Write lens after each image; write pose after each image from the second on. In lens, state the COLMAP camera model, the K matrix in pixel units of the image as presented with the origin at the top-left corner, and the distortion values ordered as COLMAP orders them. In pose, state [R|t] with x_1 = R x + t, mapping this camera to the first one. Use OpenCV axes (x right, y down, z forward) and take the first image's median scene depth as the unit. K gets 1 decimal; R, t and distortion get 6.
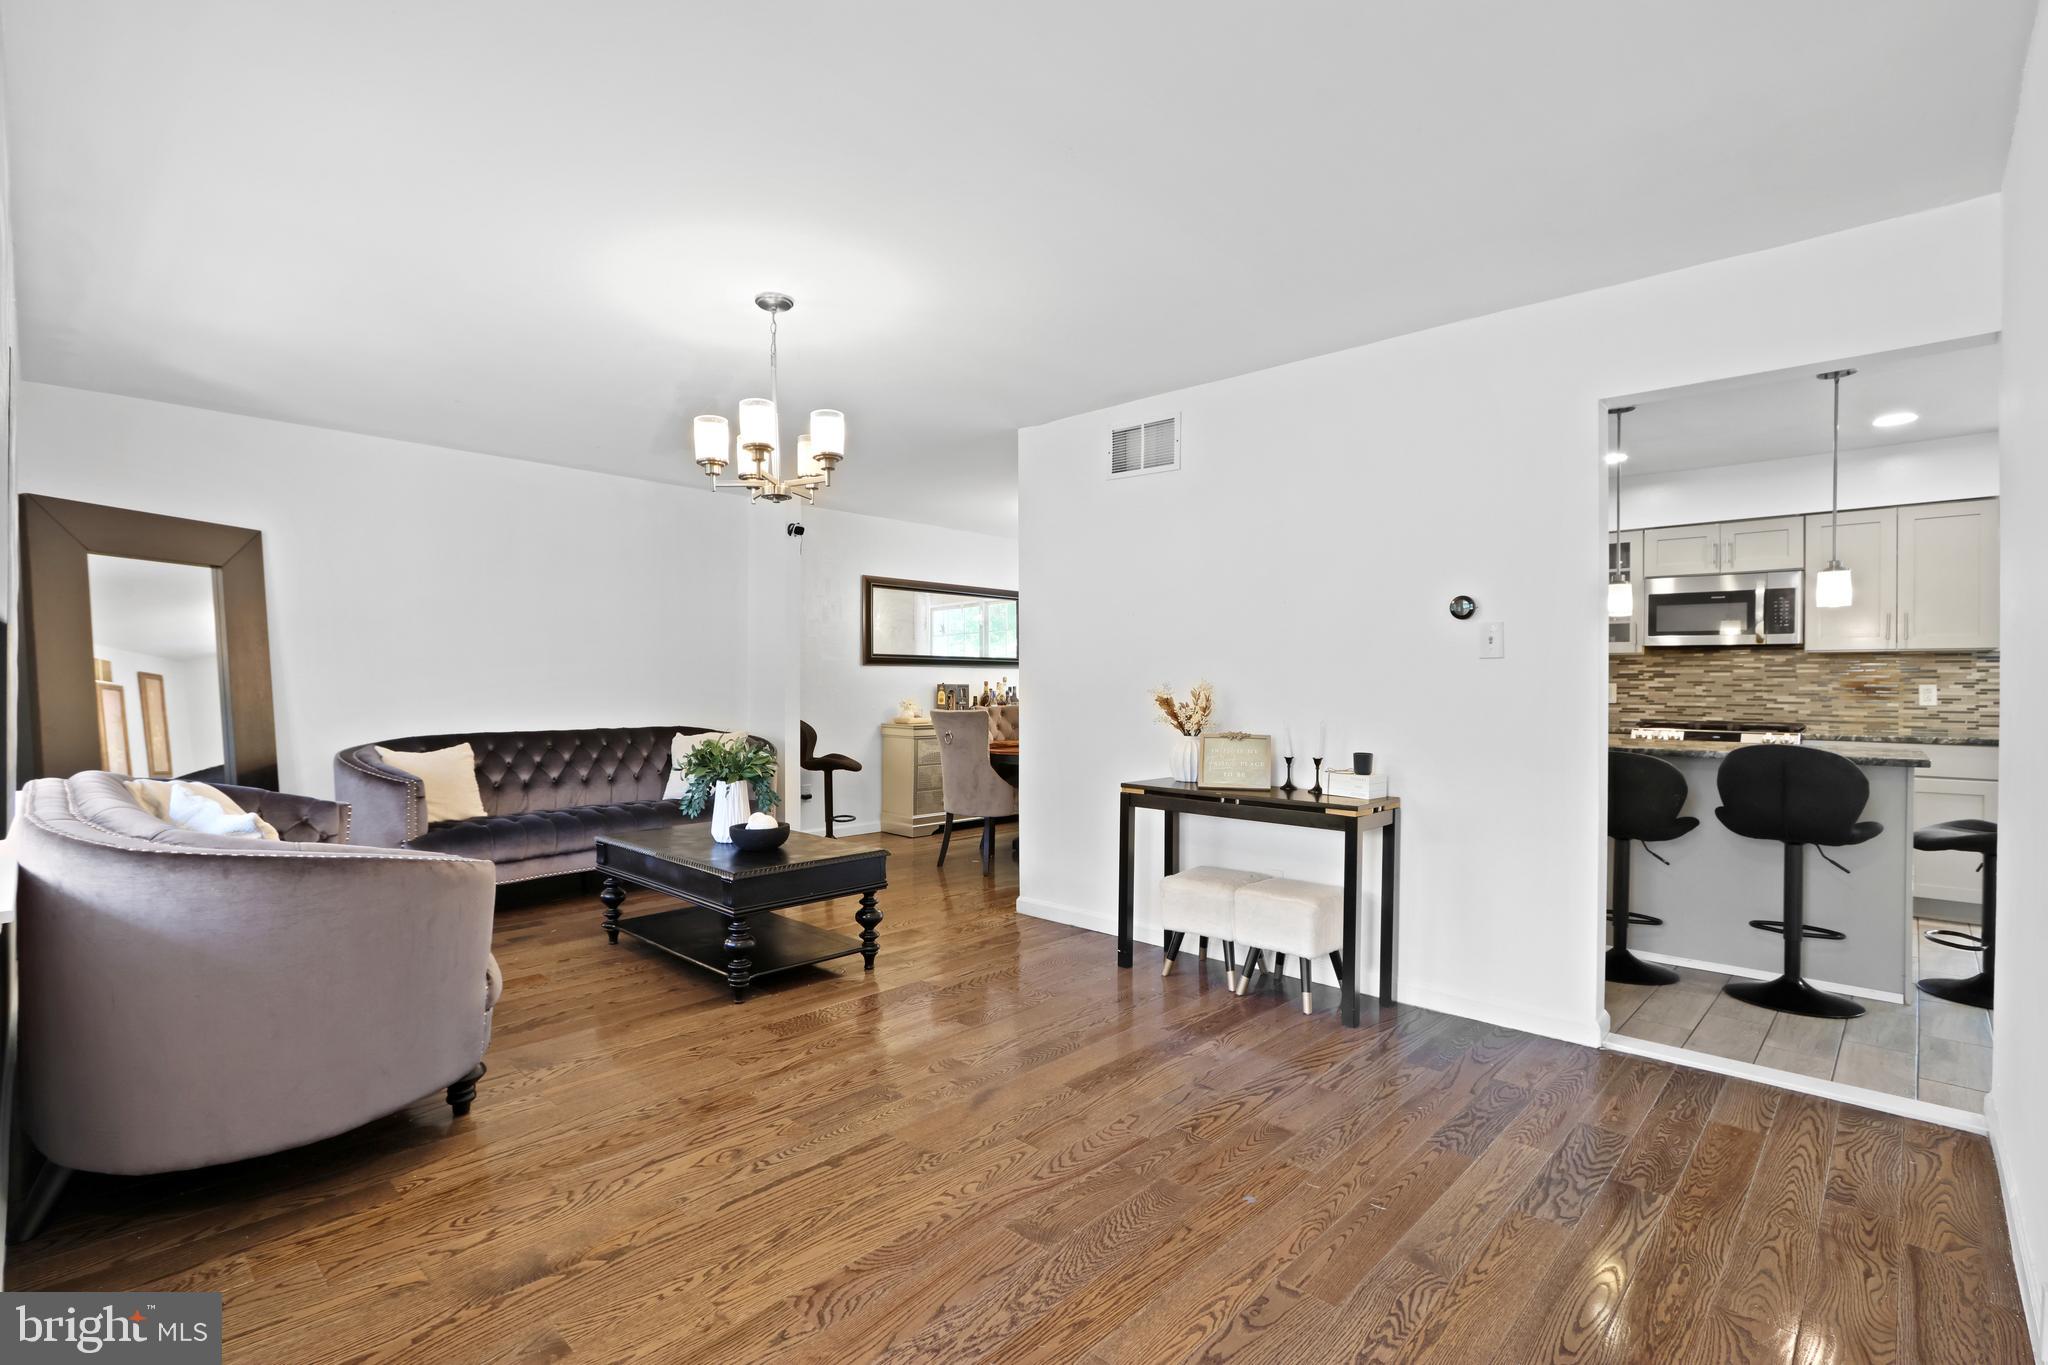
lens RADIAL K [[948.5, 0, 1014.2], [0, 948.5, 689.9], [0, 0, 1]] dist [-0.025997, 0.007174]
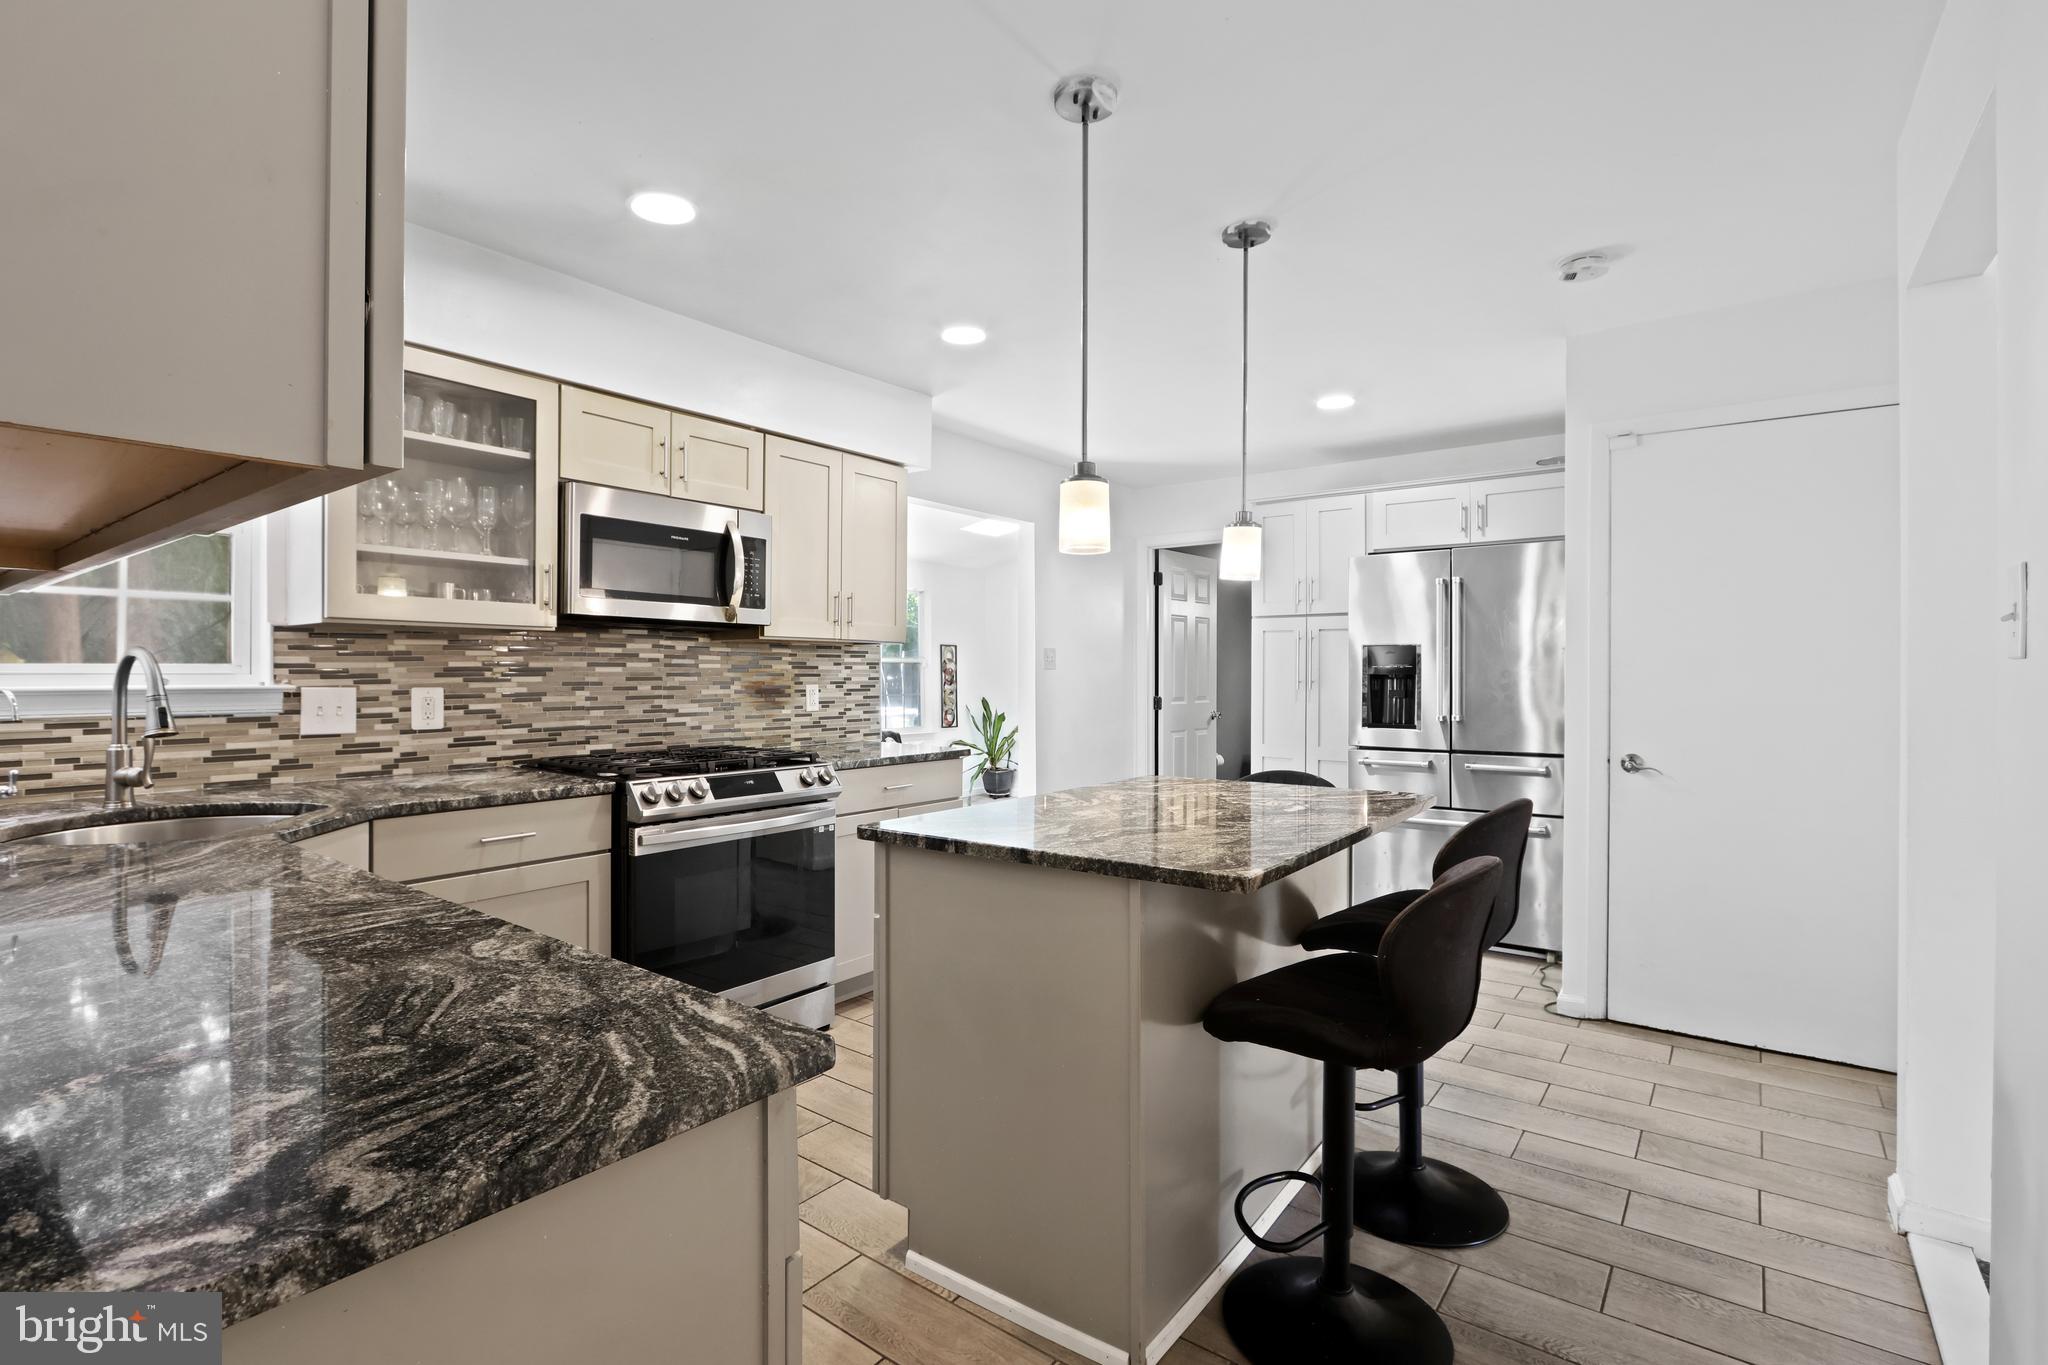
lens RADIAL K [[976.0, 0, 1008.1], [0, 976.0, 677.9], [0, 0, 1]] dist [-0.000954, 0.000130]
pose [[-0.103268, -0.011226, 0.994590, 0.140993], [0.002858, 0.999929, 0.011583, -0.020313], [-0.994649, 0.004039, -0.103229, 0.922462]]
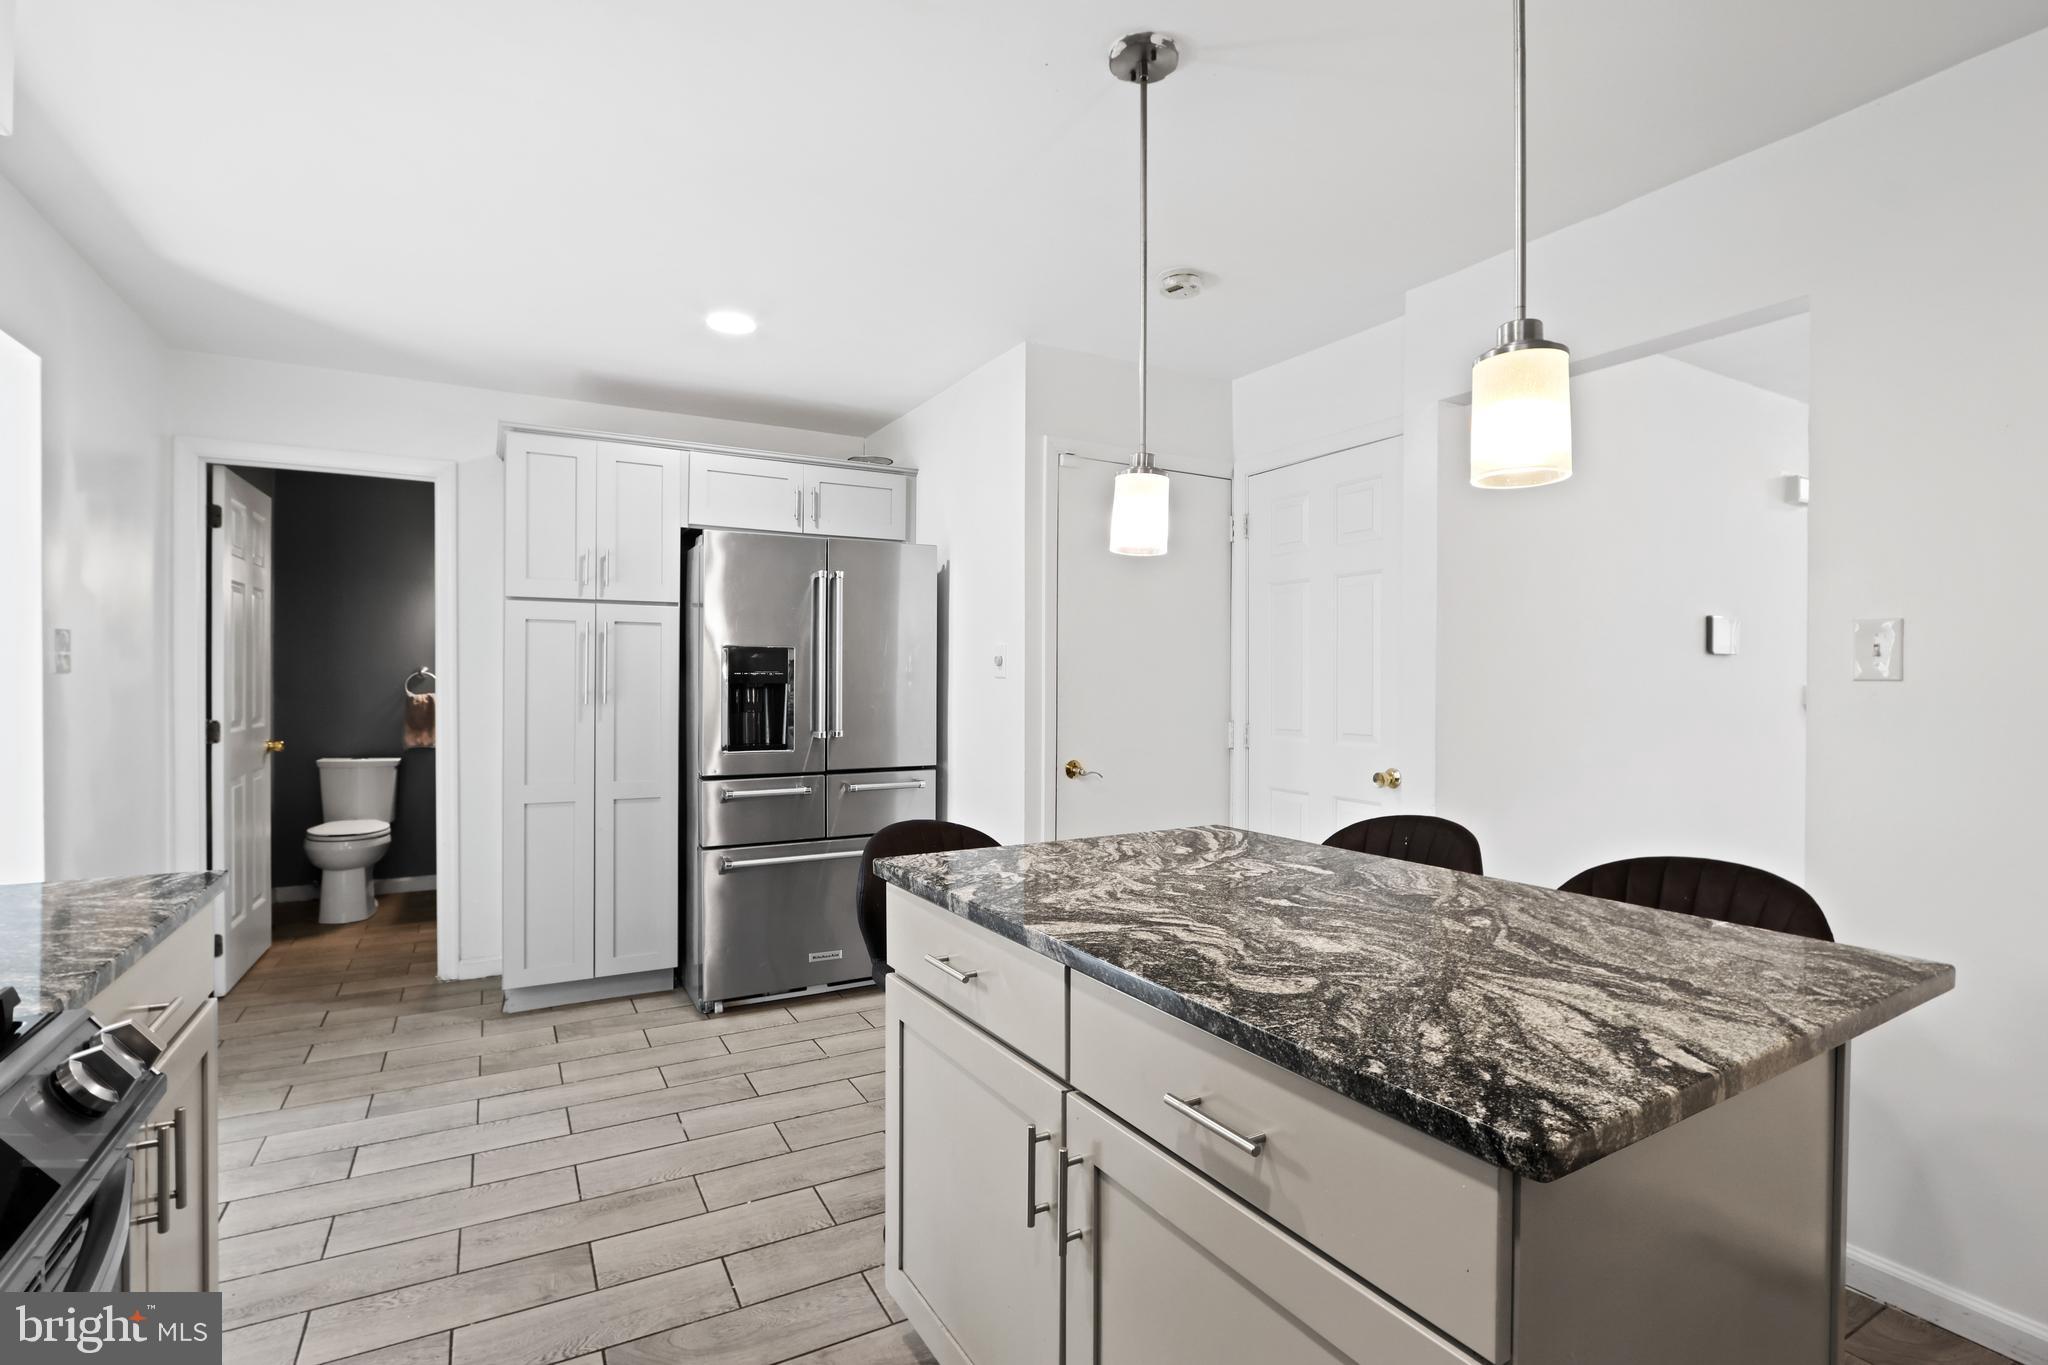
lens RADIAL K [[957.4, 0, 1018.9], [0, 957.4, 679.4], [0, 0, 1]] dist [-0.018110, 0.000848]
pose [[-0.953906, -0.008232, 0.299992, 0.599422], [-0.006010, 0.999947, 0.008329, -0.022427], [-0.300045, 0.006142, -0.953905, 1.093494]]
